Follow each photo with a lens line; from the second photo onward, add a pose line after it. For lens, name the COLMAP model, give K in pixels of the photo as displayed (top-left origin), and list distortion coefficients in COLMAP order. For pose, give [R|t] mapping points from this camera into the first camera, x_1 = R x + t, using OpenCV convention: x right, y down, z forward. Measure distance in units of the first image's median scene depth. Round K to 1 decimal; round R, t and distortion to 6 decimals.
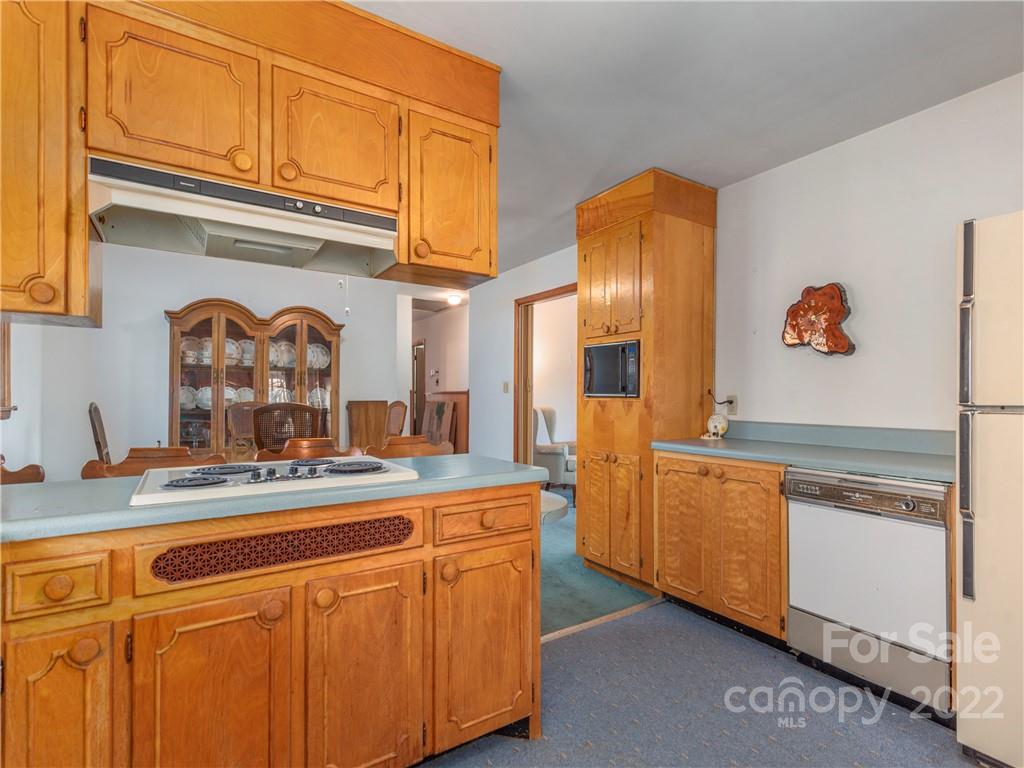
lens RADIAL K [[504.6, 0, 512.0], [0, 504.6, 384.0], [0, 0, 1]] dist [0.005453, 0.000707]
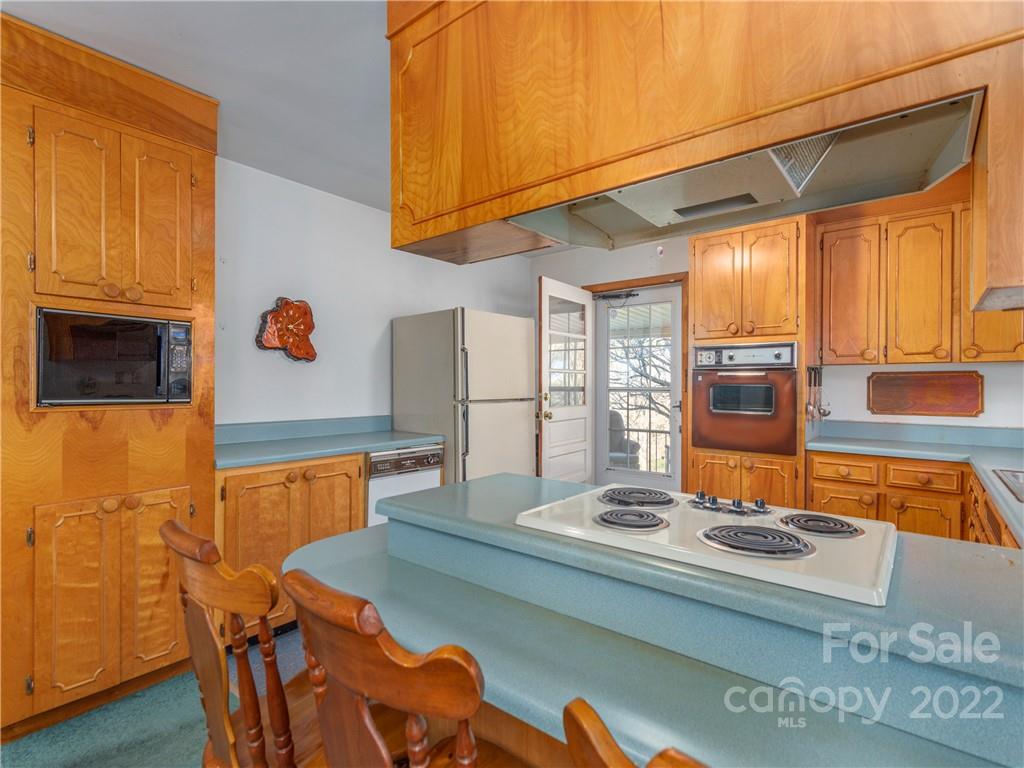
lens RADIAL K [[504.6, 0, 512.0], [0, 504.6, 384.0], [0, 0, 1]] dist [0.005453, 0.000707]
pose [[-0.312239, -0.008272, 0.949968, -0.651775], [-0.034701, 0.999394, -0.002704, -0.016142], [-0.949370, -0.033809, -0.312336, 0.902859]]
